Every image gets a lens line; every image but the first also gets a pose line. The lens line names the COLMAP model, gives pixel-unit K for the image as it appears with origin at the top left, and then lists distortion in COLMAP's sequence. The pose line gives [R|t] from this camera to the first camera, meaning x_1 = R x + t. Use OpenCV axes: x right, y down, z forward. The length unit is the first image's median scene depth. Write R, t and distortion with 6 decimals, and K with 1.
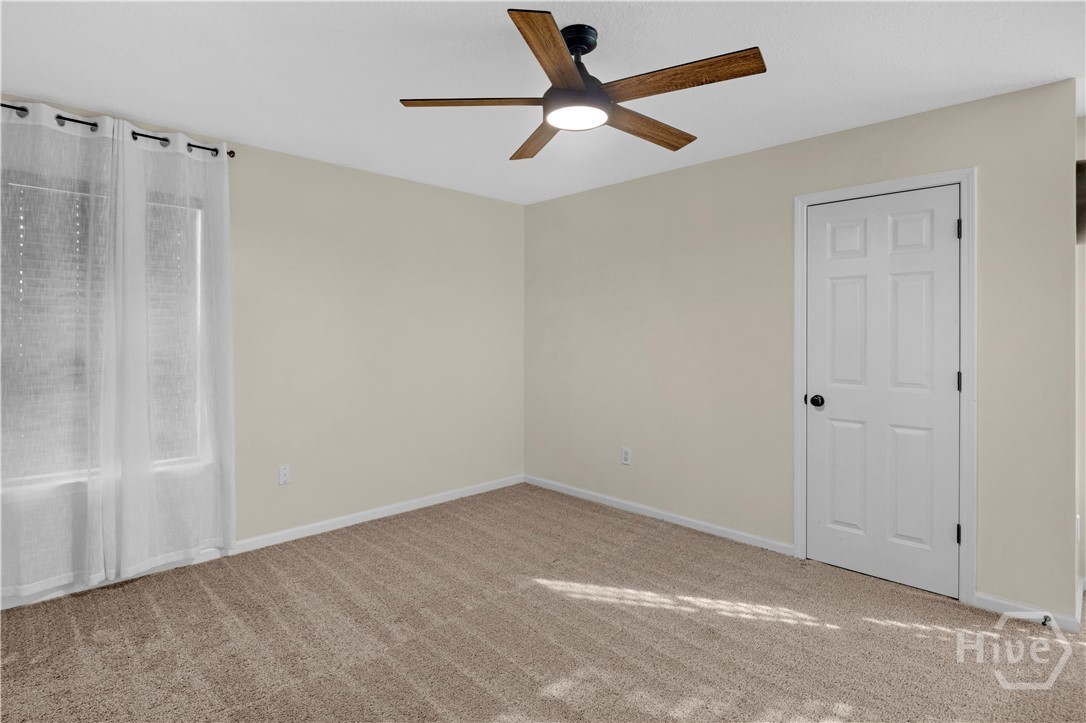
lens RADIAL K [[551.9, 0, 543.1], [0, 551.9, 340.7], [0, 0, 1]] dist [-0.003305, -0.000682]
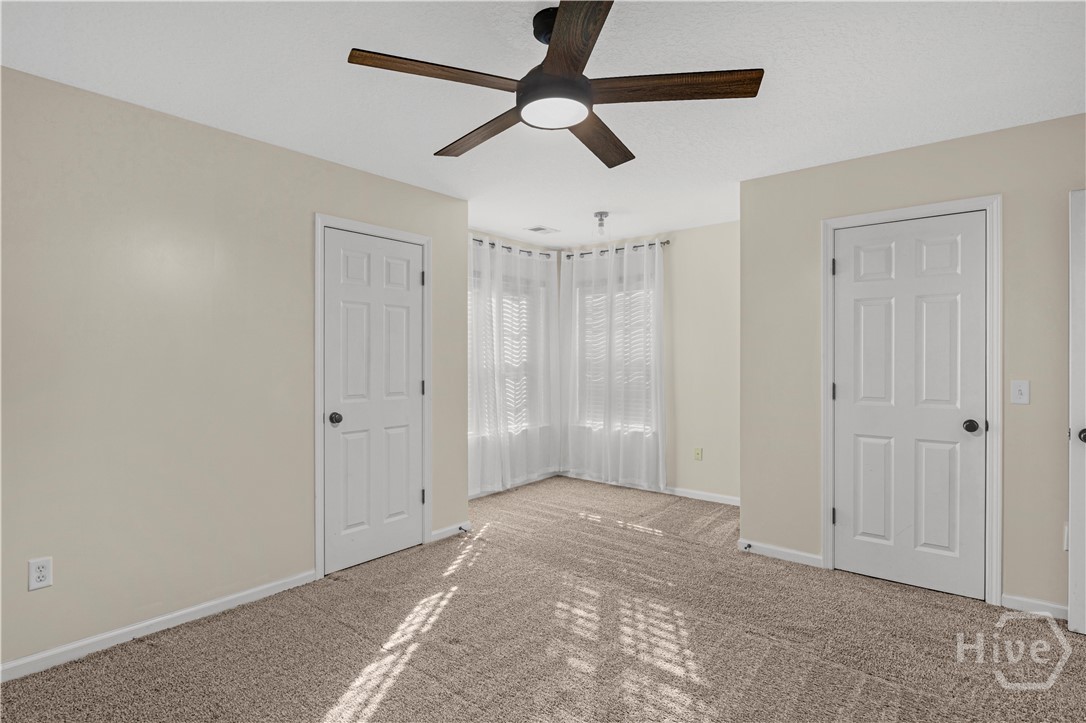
lens RADIAL K [[552.1, 0, 540.7], [0, 552.1, 353.4], [0, 0, 1]] dist [-0.005029, -0.001415]
pose [[-0.096199, -0.008518, 0.995326, -0.664238], [-0.002367, 0.999963, 0.008329, -0.025534], [-0.995359, -0.001555, -0.096216, 0.831196]]
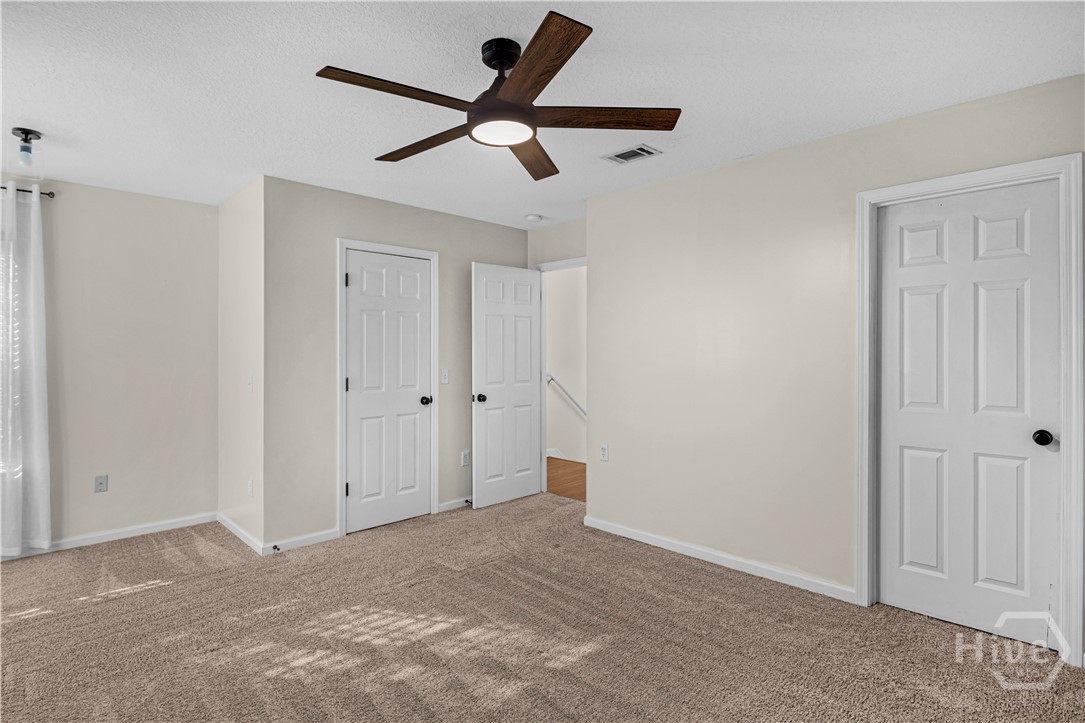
lens RADIAL K [[551.5, 0, 540.2], [0, 551.5, 353.4], [0, 0, 1]] dist [-0.005029, -0.001415]
pose [[-0.999948, -0.009050, 0.004793, 0.026633], [-0.009051, 0.999959, -0.000198, -0.018932], [-0.004791, -0.000241, -0.999988, 1.571283]]
